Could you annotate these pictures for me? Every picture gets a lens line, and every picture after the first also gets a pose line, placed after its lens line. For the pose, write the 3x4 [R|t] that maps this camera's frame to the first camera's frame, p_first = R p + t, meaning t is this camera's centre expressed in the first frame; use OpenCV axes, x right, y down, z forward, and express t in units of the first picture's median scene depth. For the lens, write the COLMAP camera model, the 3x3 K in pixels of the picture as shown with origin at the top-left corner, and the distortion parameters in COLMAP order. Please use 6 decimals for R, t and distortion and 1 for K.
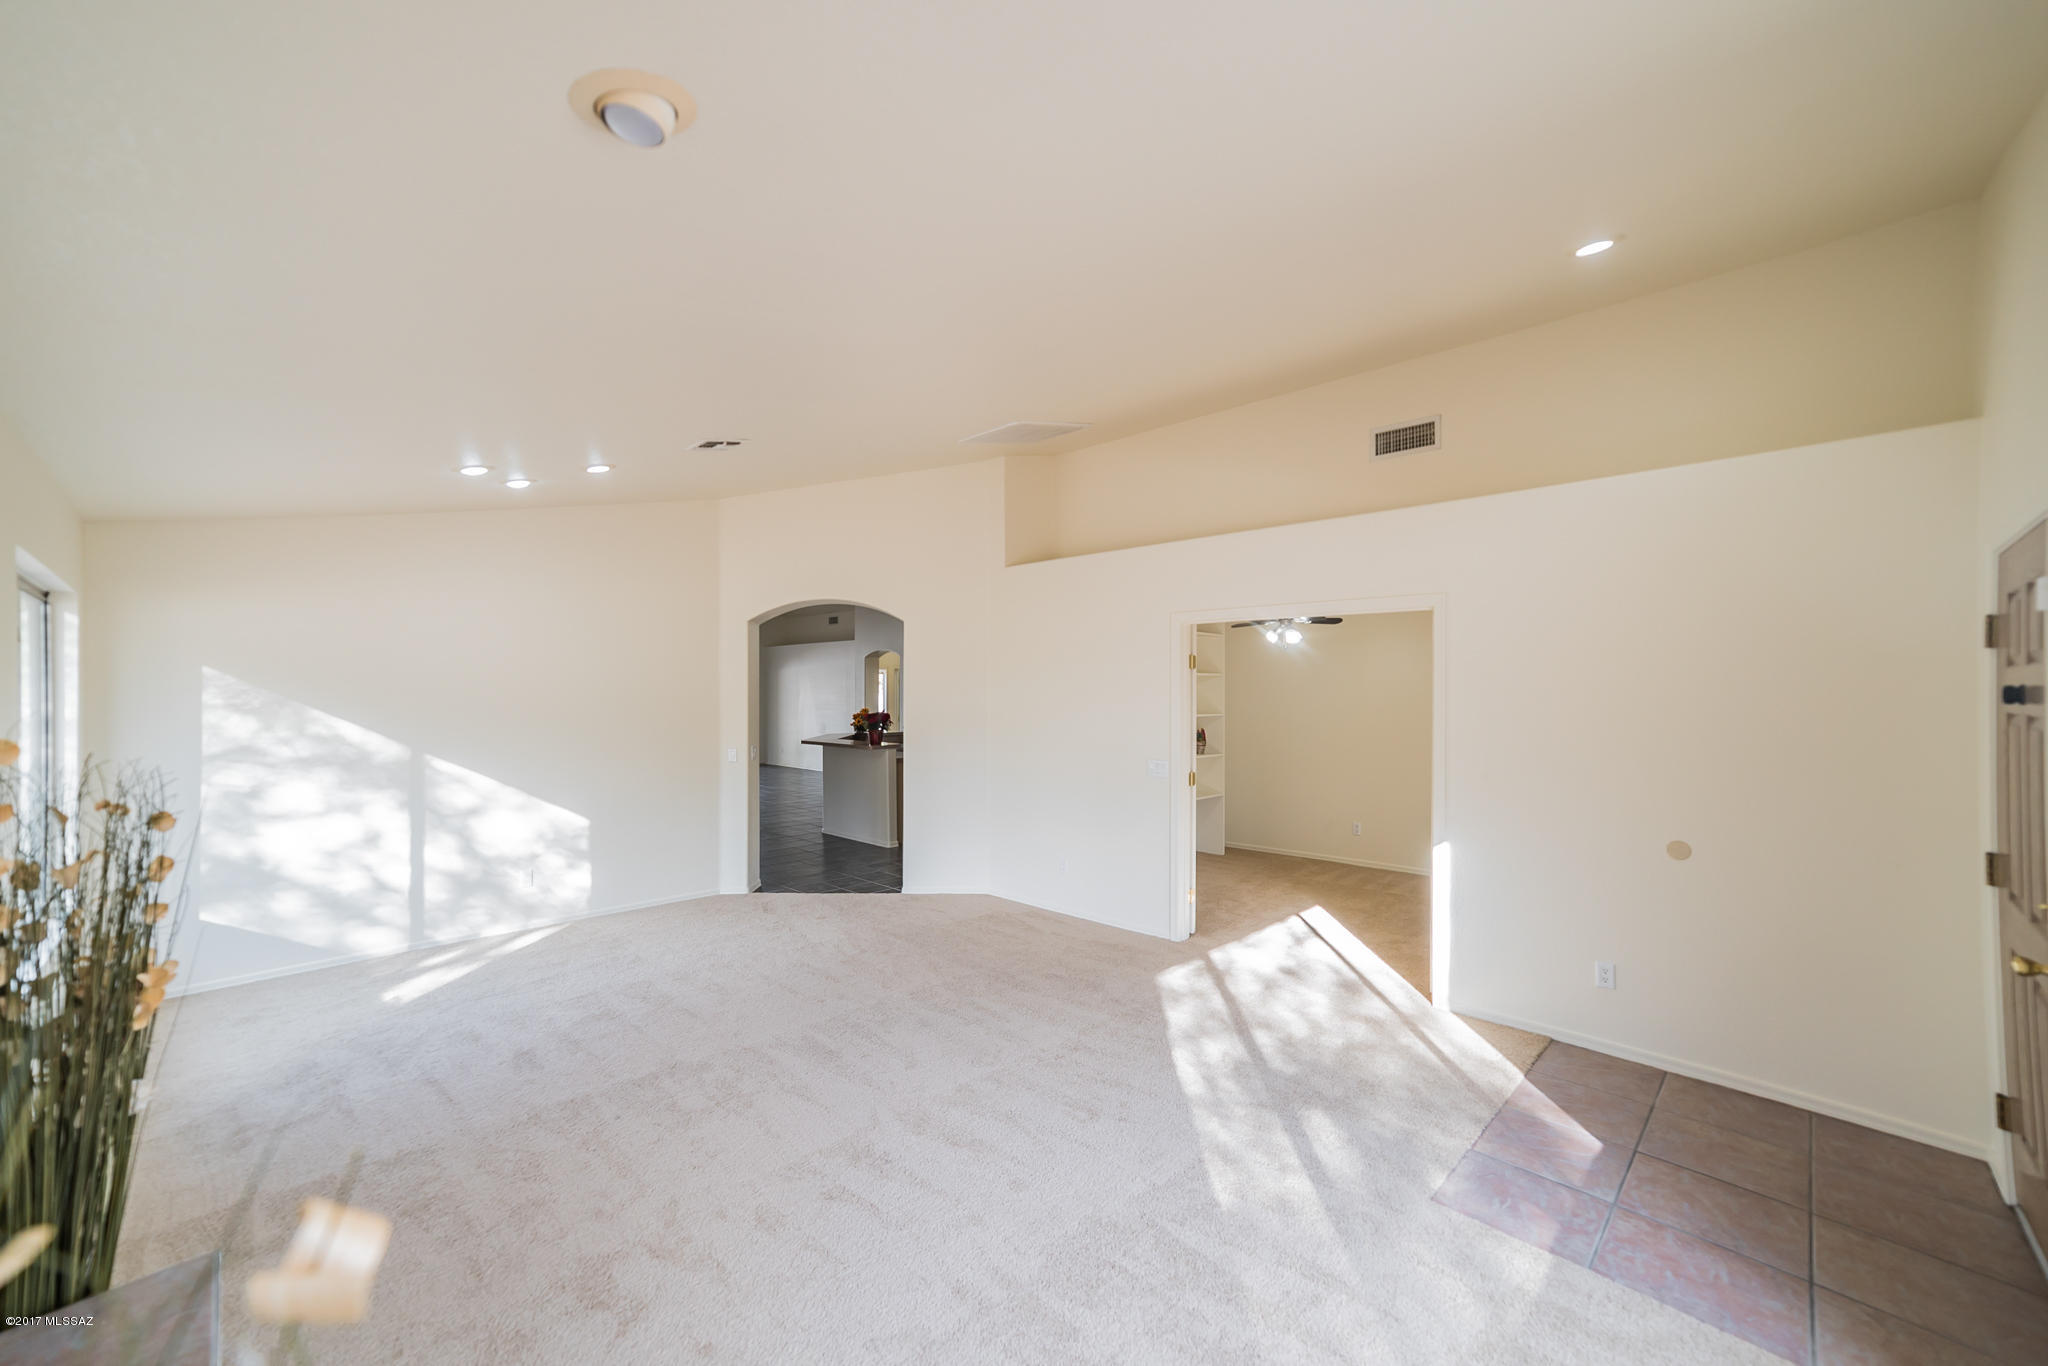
lens RADIAL K [[819.6, 0, 1018.7], [0, 819.6, 684.3], [0, 0, 1]] dist [-0.000725, 0.000278]
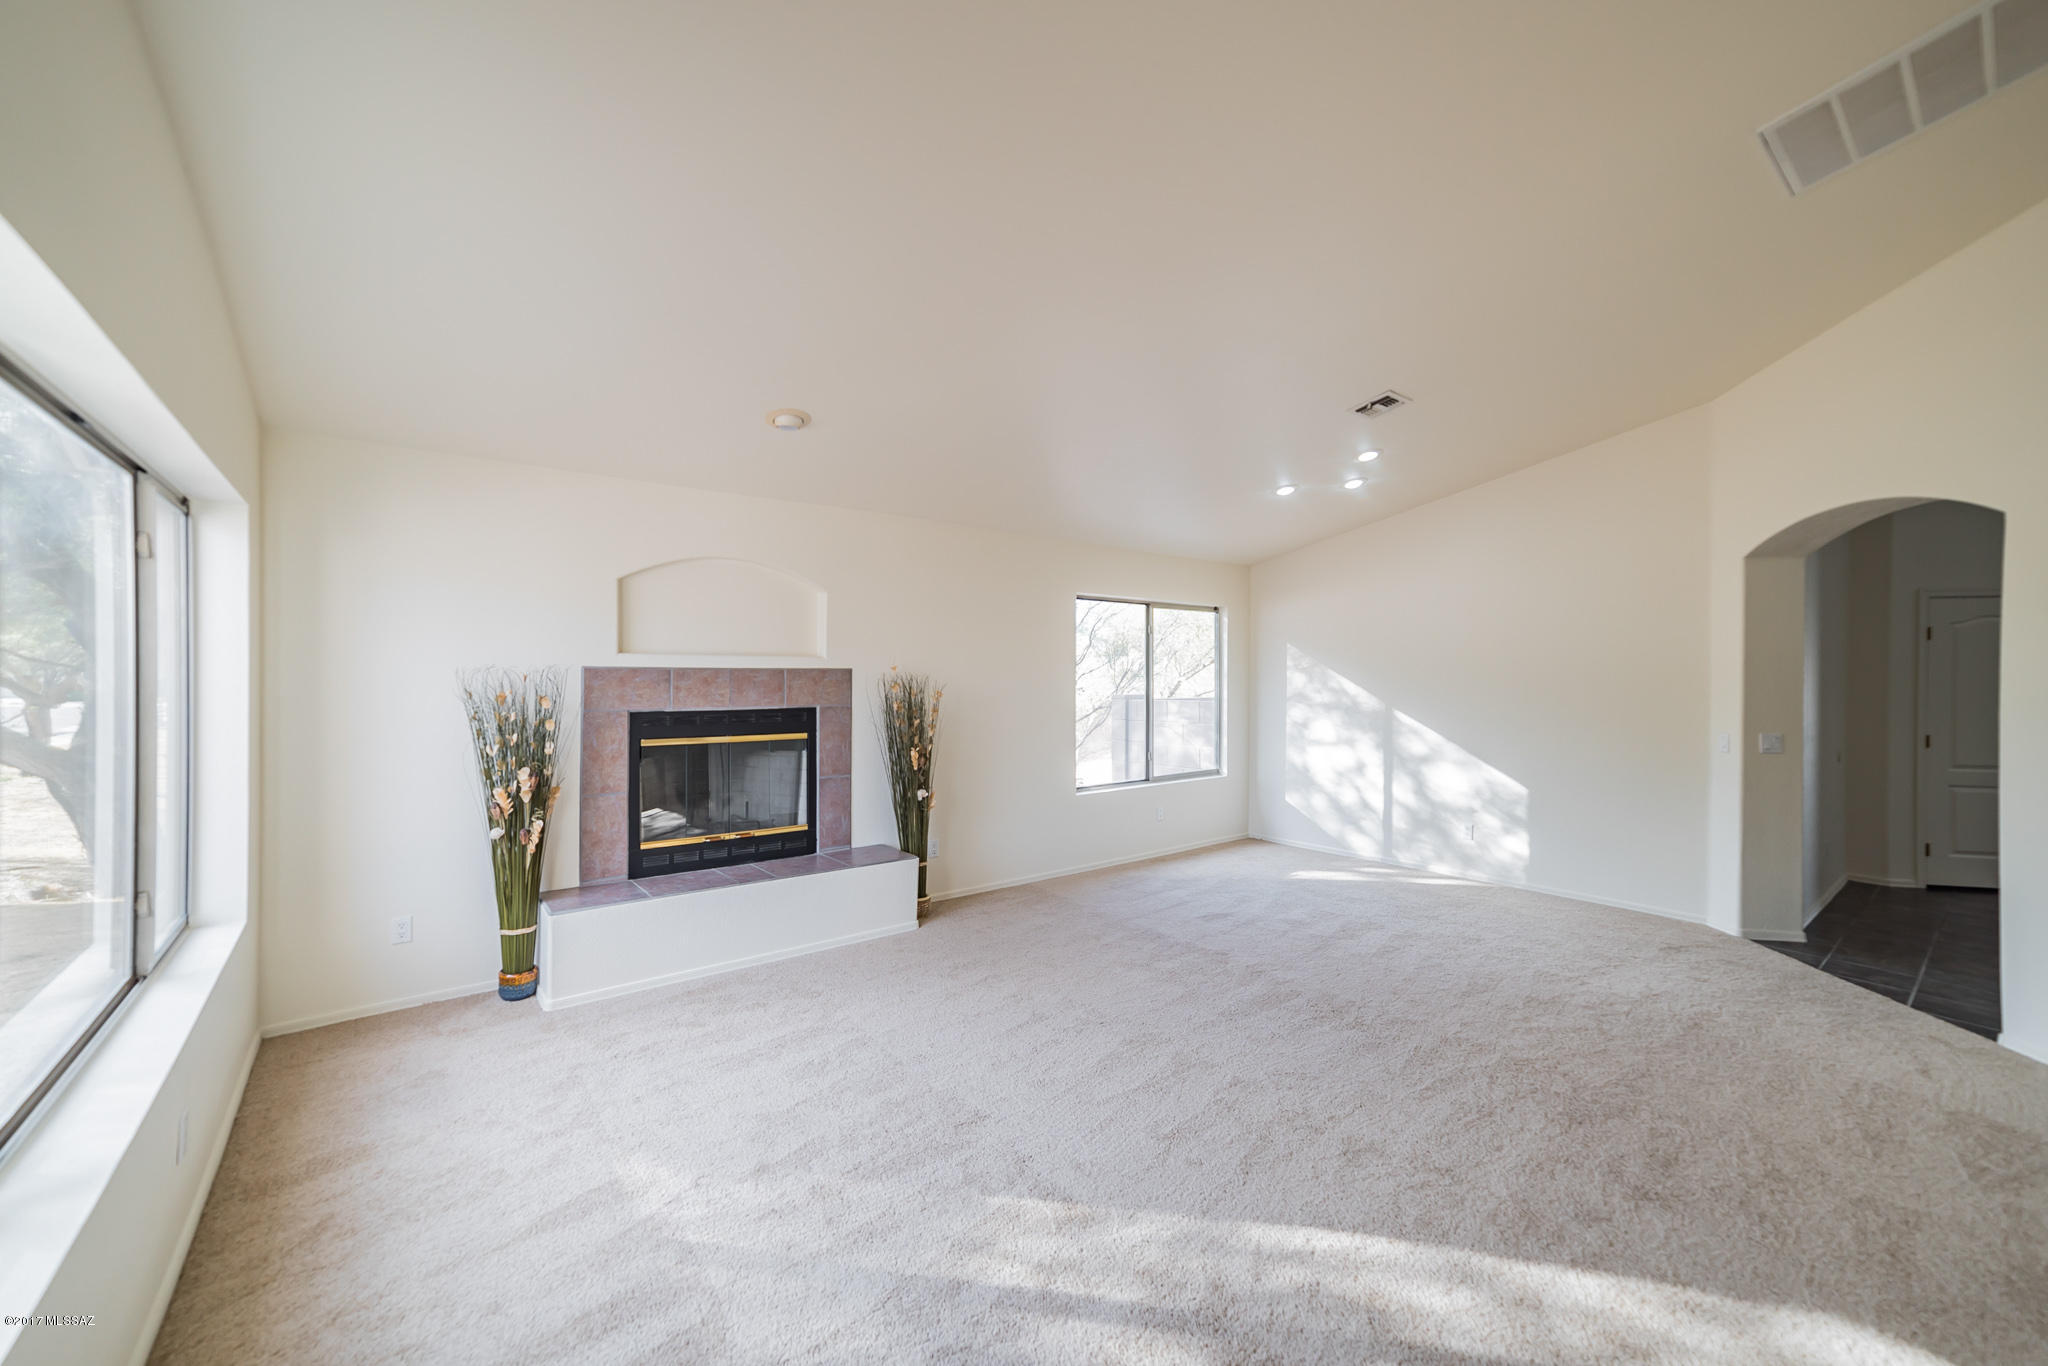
lens RADIAL K [[819.6, 0, 1019.6], [0, 819.6, 672.3], [0, 0, 1]] dist [-0.000725, 0.000278]
pose [[-0.106931, 0.004392, -0.994257, 0.595067], [0.000926, 0.999990, 0.004317, 0.026991], [0.994266, -0.000459, -0.106934, 0.591873]]
